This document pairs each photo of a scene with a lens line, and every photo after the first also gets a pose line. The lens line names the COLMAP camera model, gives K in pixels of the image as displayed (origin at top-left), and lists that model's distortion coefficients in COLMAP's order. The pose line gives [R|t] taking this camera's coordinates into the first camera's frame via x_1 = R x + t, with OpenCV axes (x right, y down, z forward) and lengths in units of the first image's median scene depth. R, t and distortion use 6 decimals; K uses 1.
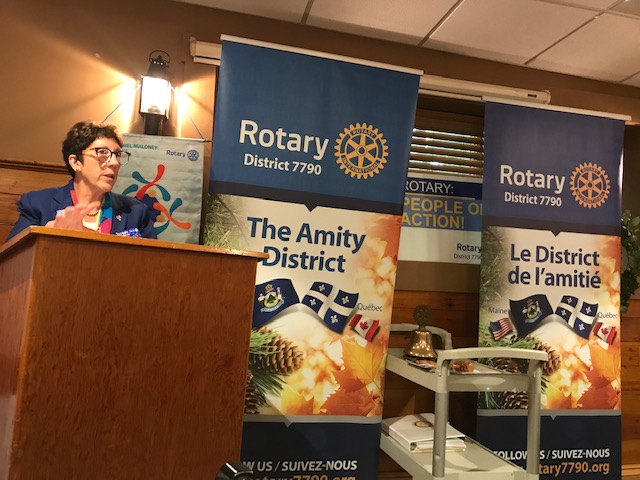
lens RADIAL K [[523.1, 0, 320.0], [0, 523.1, 240.0], [0, 0, 1]] dist [0.120364, -0.328839]
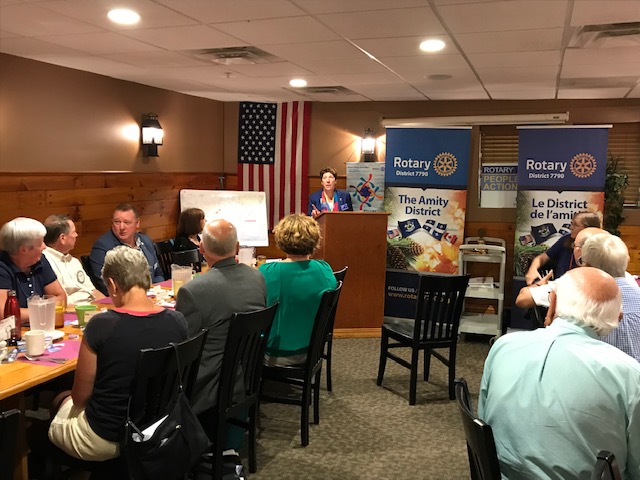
lens RADIAL K [[623.4, 0, 320.0], [0, 623.4, 240.0], [0, 0, 1]] dist [0.114738, -0.209099]
pose [[0.850650, 0.011835, -0.525599, 1.094357], [0.065976, 0.989440, 0.129059, -0.235727], [0.521576, -0.144461, 0.840886, -1.732226]]
